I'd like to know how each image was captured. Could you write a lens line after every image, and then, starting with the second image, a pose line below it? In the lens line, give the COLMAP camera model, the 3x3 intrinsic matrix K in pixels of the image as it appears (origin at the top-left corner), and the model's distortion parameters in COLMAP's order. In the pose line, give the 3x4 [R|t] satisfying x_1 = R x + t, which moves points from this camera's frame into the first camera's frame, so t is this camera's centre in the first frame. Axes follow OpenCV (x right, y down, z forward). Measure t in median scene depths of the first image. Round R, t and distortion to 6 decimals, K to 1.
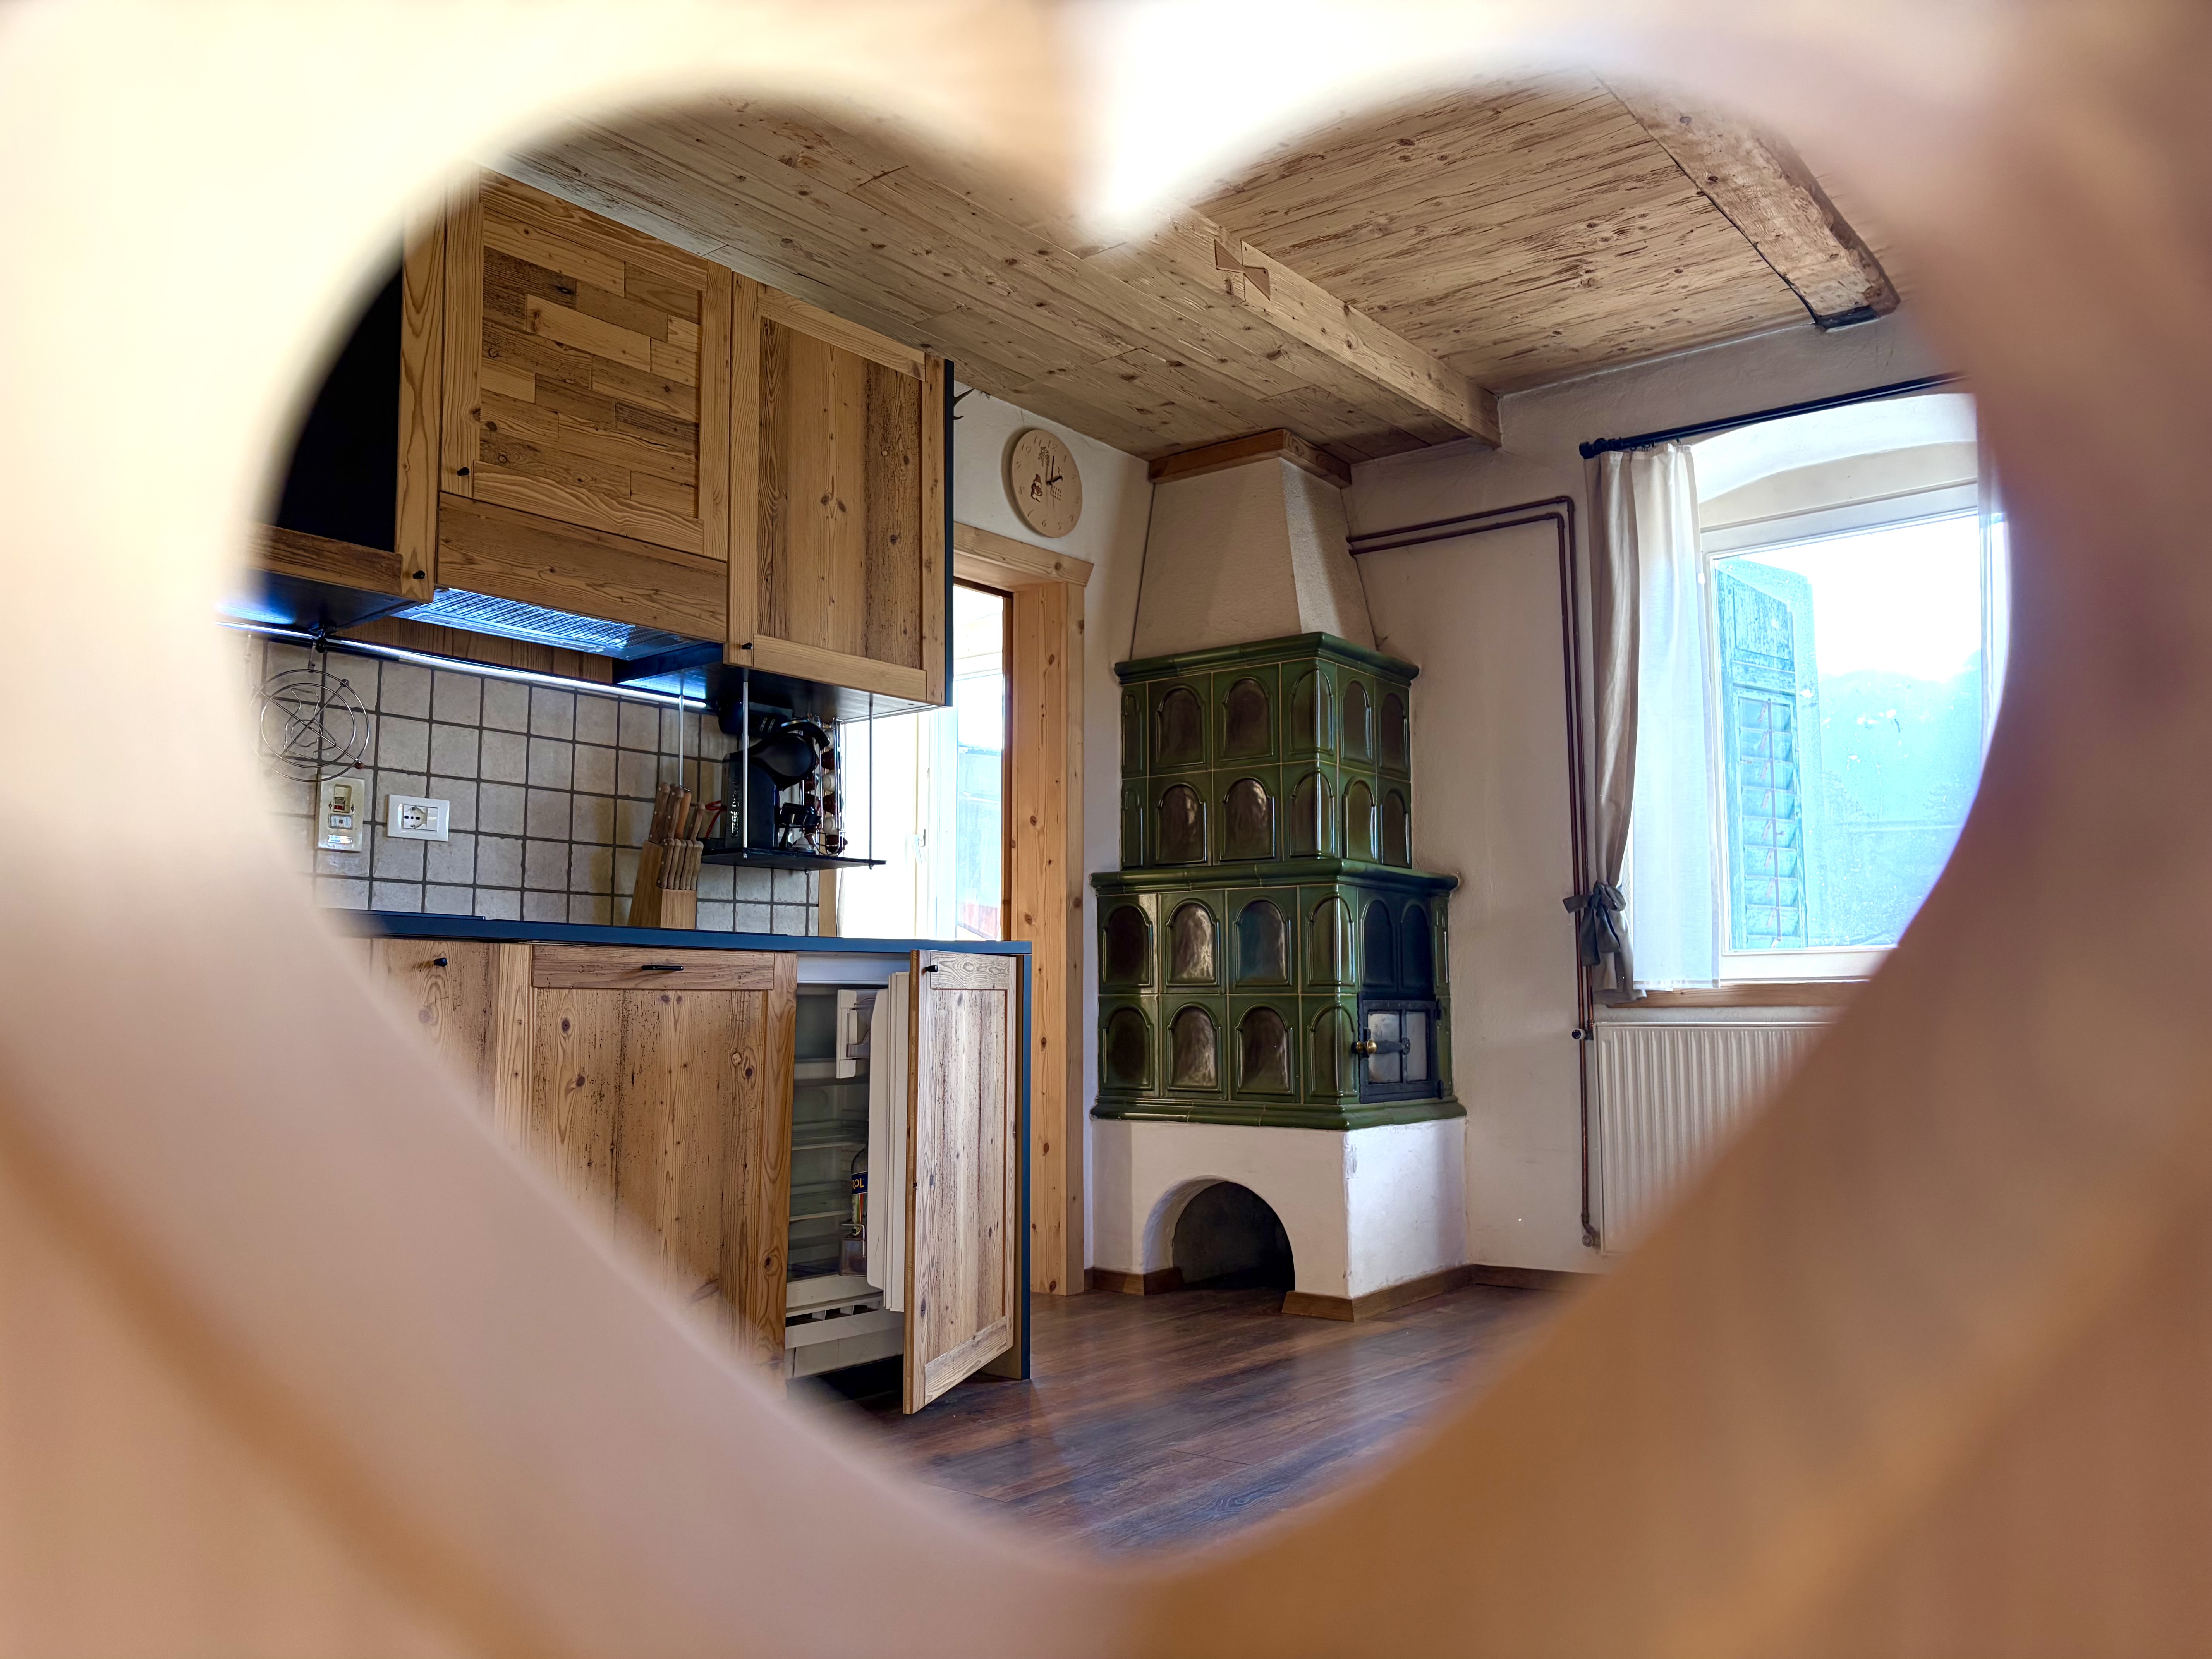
lens RADIAL K [[1675.2, 0, 1104.7], [0, 1675.2, 835.8], [0, 0, 1]] dist [0.057111, -0.053339]
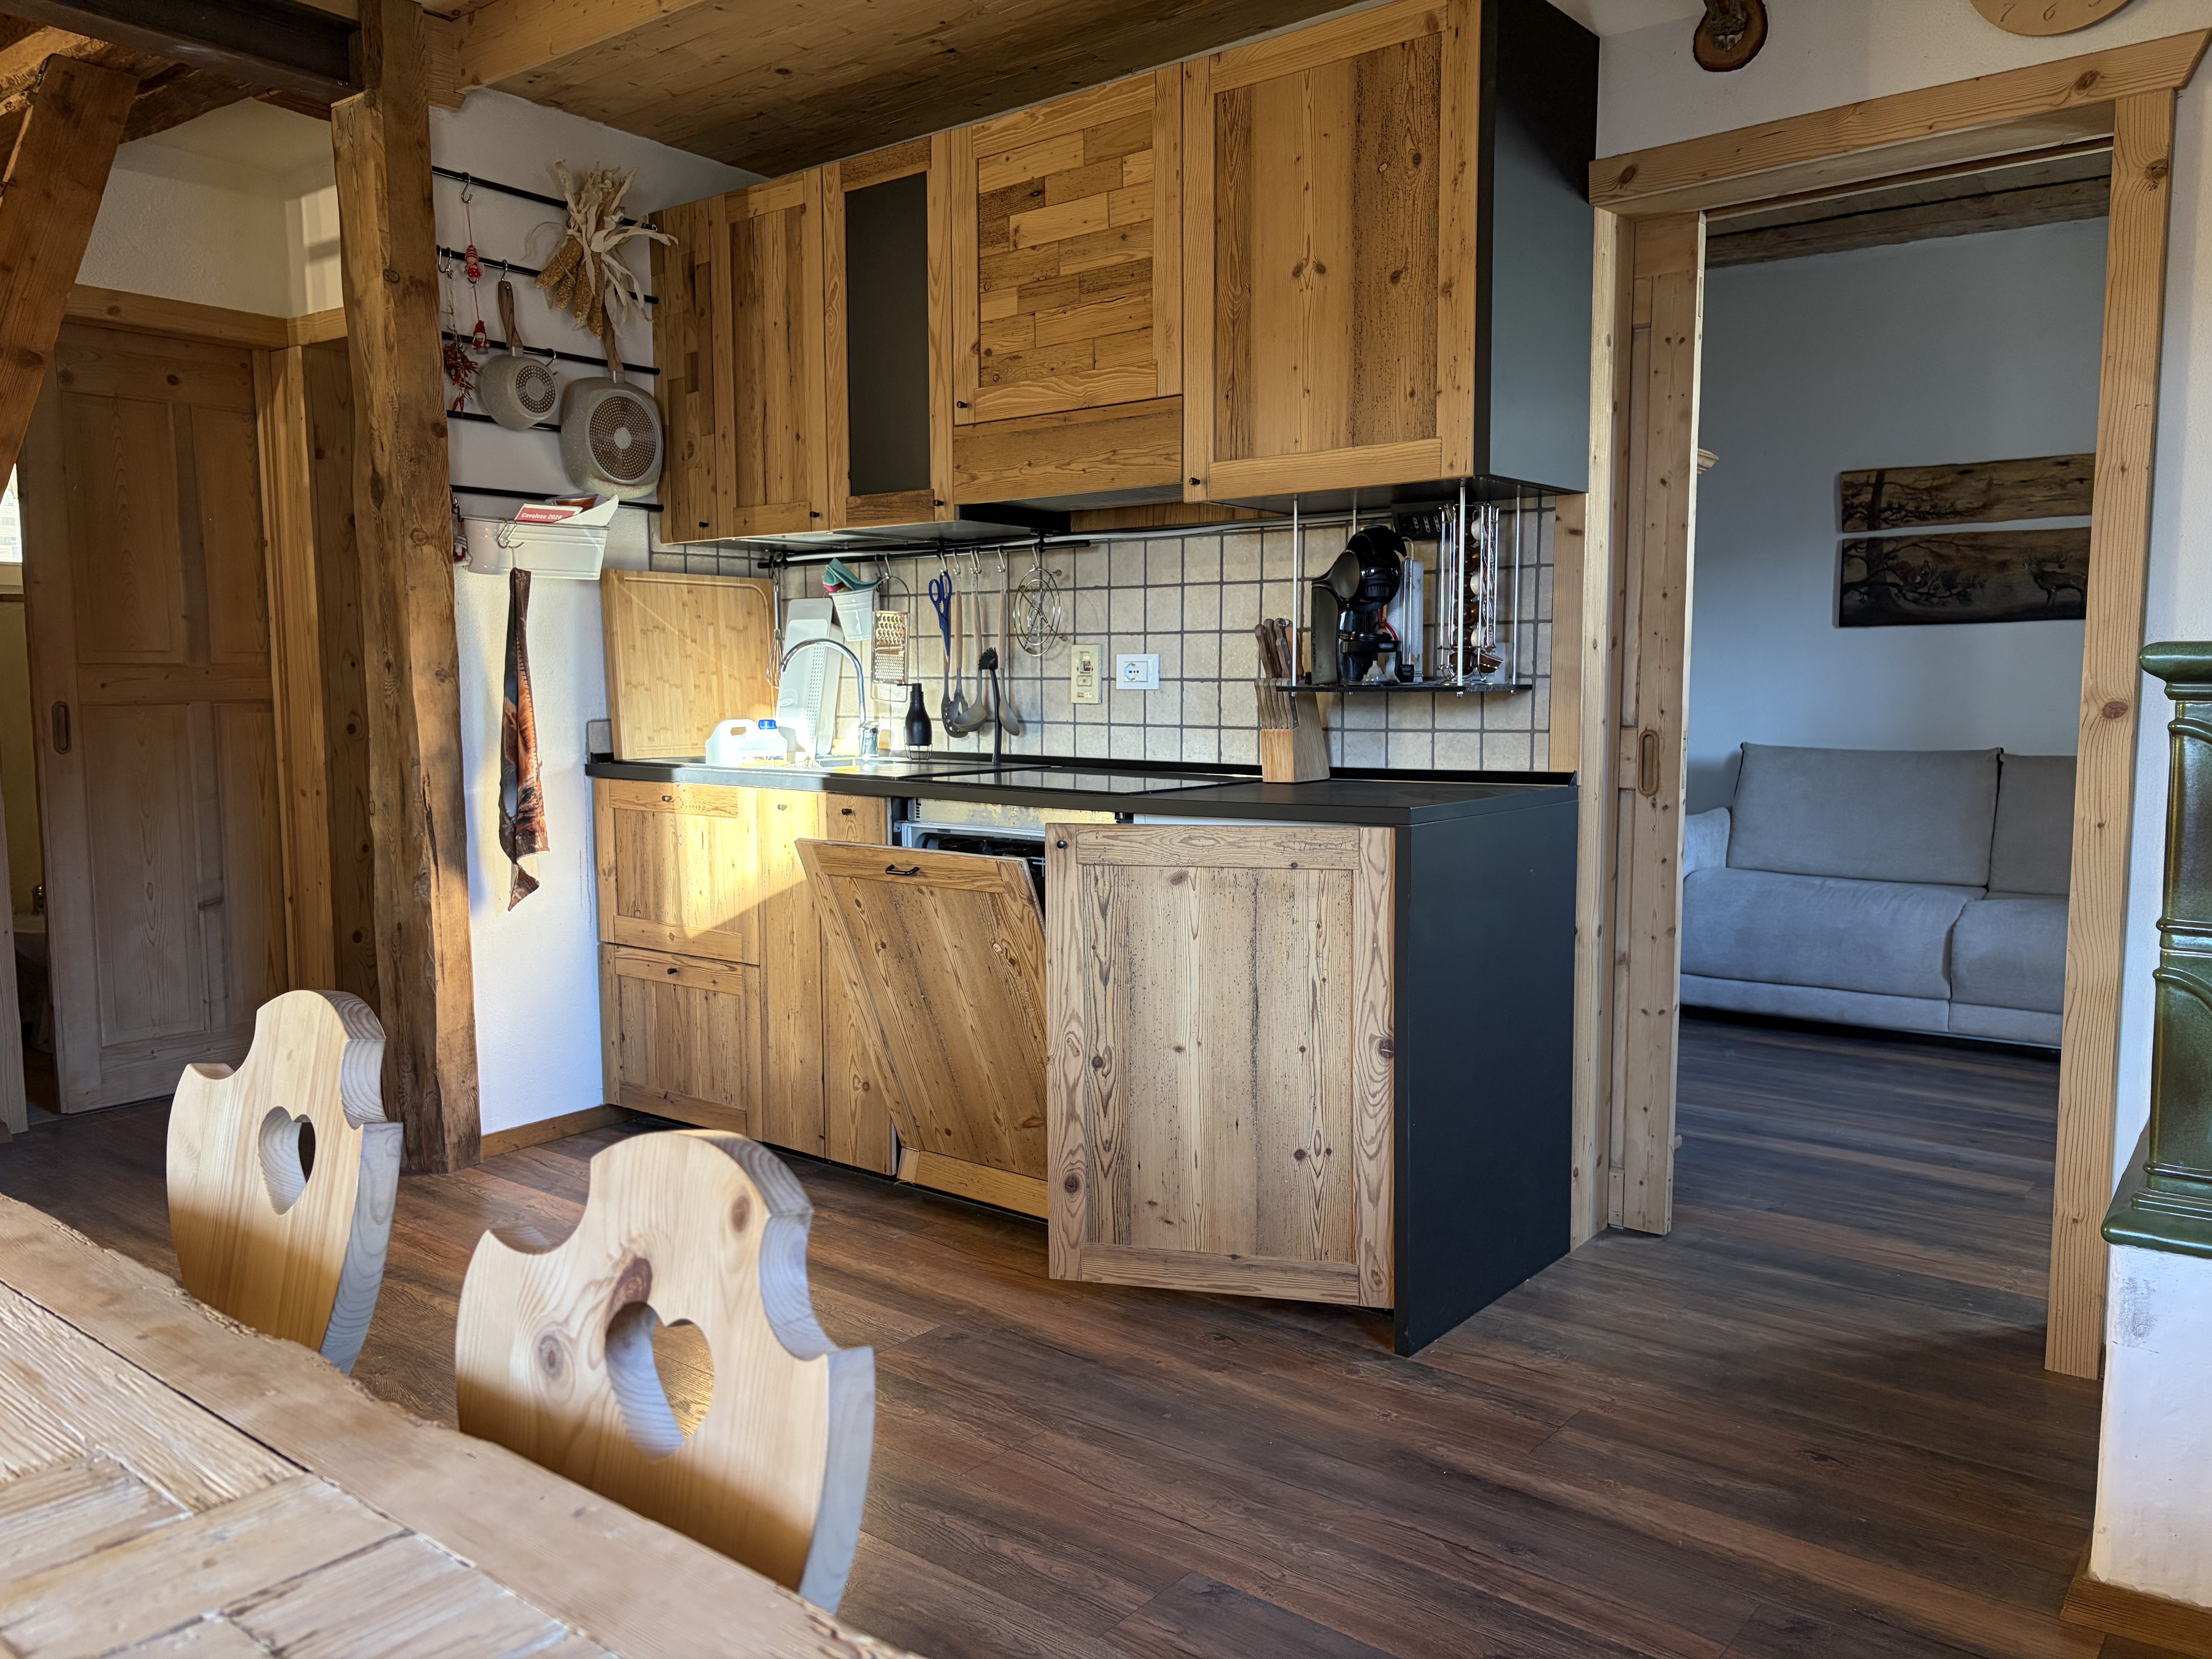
lens RADIAL K [[1675.2, 0, 1106.8], [0, 1675.2, 827.7], [0, 0, 1]] dist [0.057111, -0.053339]
pose [[0.012284, 0.089187, -0.995939, 0.670928], [0.107870, 0.990083, 0.089993, -0.008528], [0.994089, -0.108537, 0.002541, 0.831986]]
